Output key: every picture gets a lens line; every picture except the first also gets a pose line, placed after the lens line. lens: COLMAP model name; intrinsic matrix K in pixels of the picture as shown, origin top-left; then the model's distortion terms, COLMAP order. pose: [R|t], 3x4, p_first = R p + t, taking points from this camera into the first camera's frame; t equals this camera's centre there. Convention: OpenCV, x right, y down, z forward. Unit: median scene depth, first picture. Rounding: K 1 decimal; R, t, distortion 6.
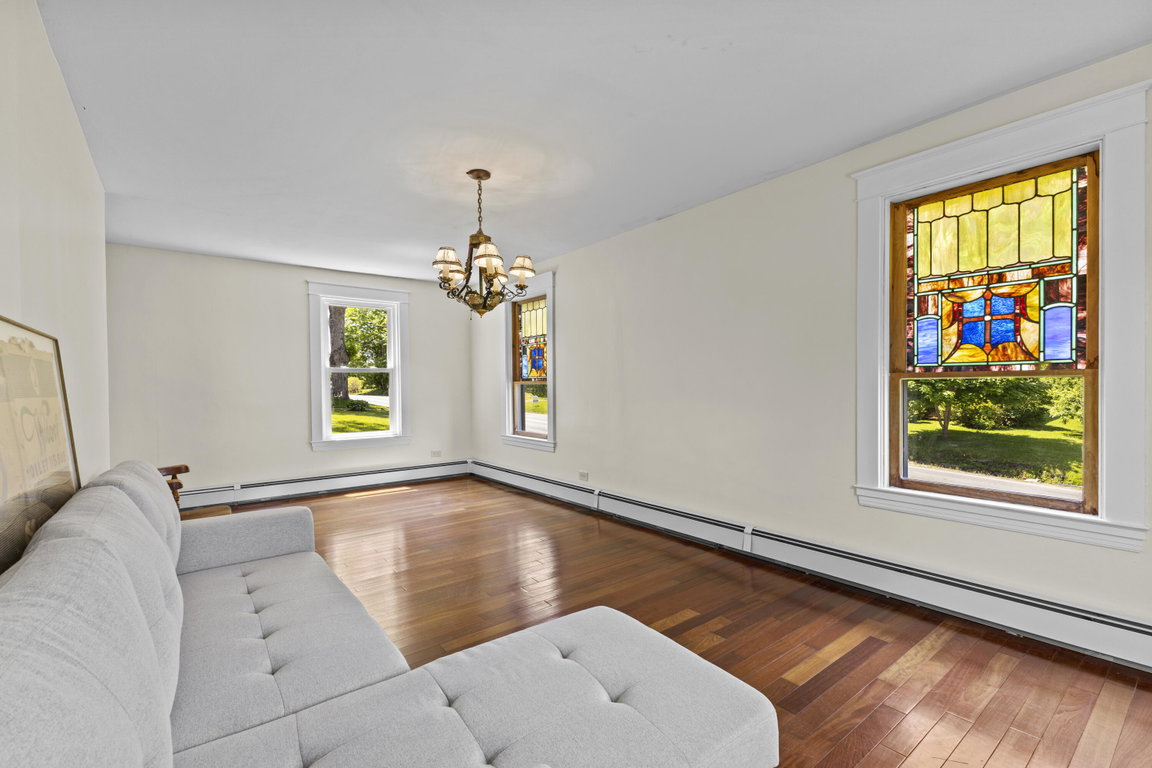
lens RADIAL K [[513.6, 0, 572.2], [0, 513.6, 391.4], [0, 0, 1]] dist [0.000508, -0.000596]
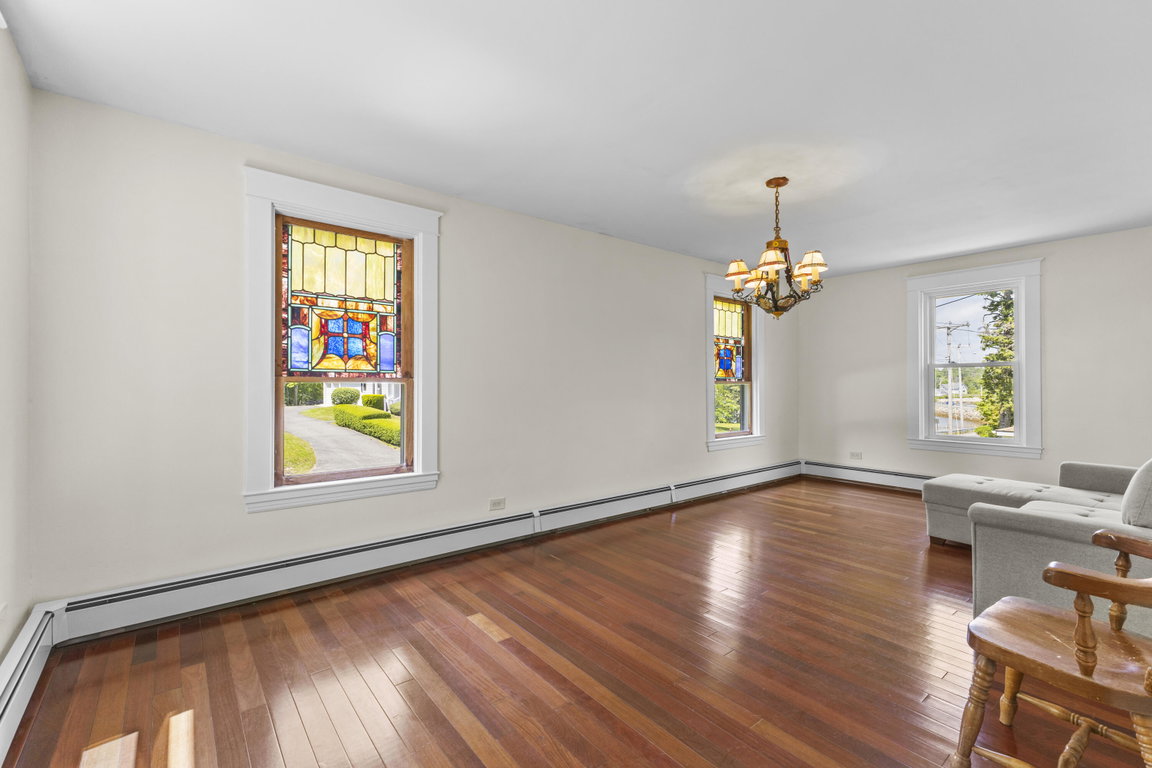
lens RADIAL K [[460.9, 0, 576.0], [0, 460.9, 384.0], [0, 0, 1]] dist [-0.000081, -0.000012]
pose [[0.008342, 0.012162, 0.999891, -0.583136], [0.011320, 0.999861, -0.012257, -0.004170], [-0.999901, 0.011421, 0.008203, 0.765379]]
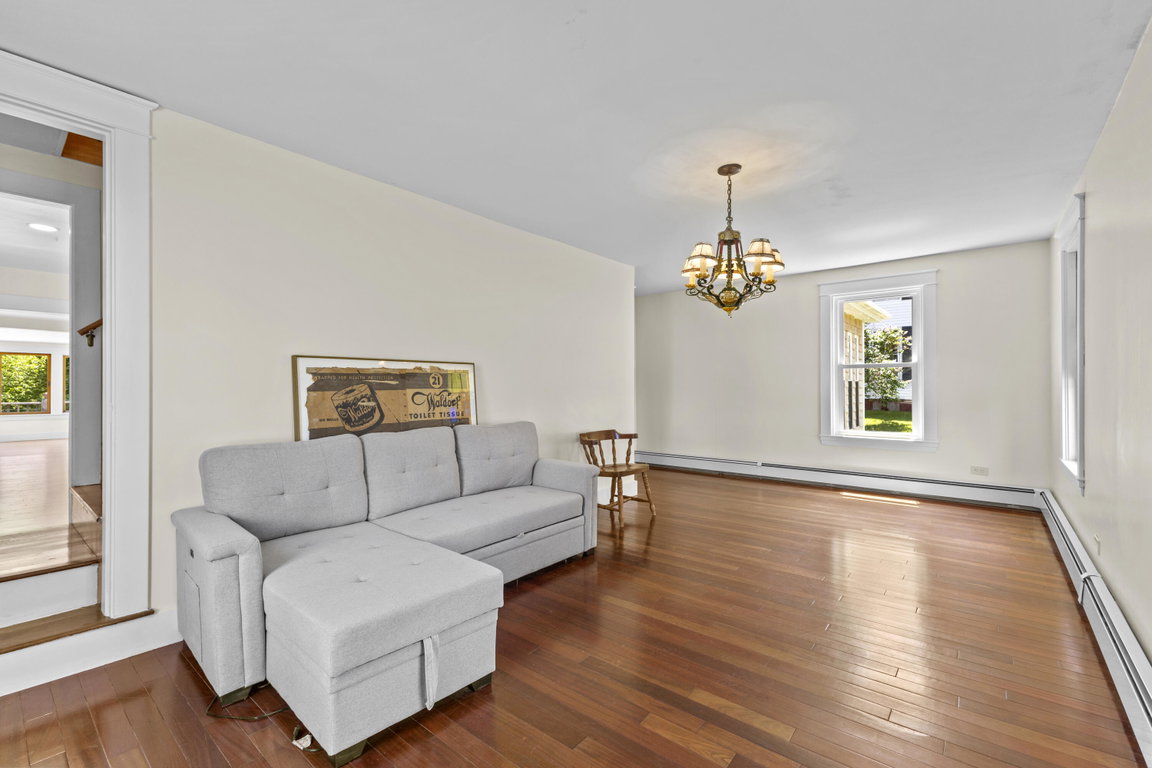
lens RADIAL K [[498.2, 0, 578.0], [0, 498.2, 382.4], [0, 0, 1]] dist [0.007942, -0.000501]
pose [[0.212042, 0.002741, -0.977257, 0.387360], [-0.012528, 0.999922, 0.000086, -0.004353], [0.977180, 0.012225, 0.212060, 0.285082]]
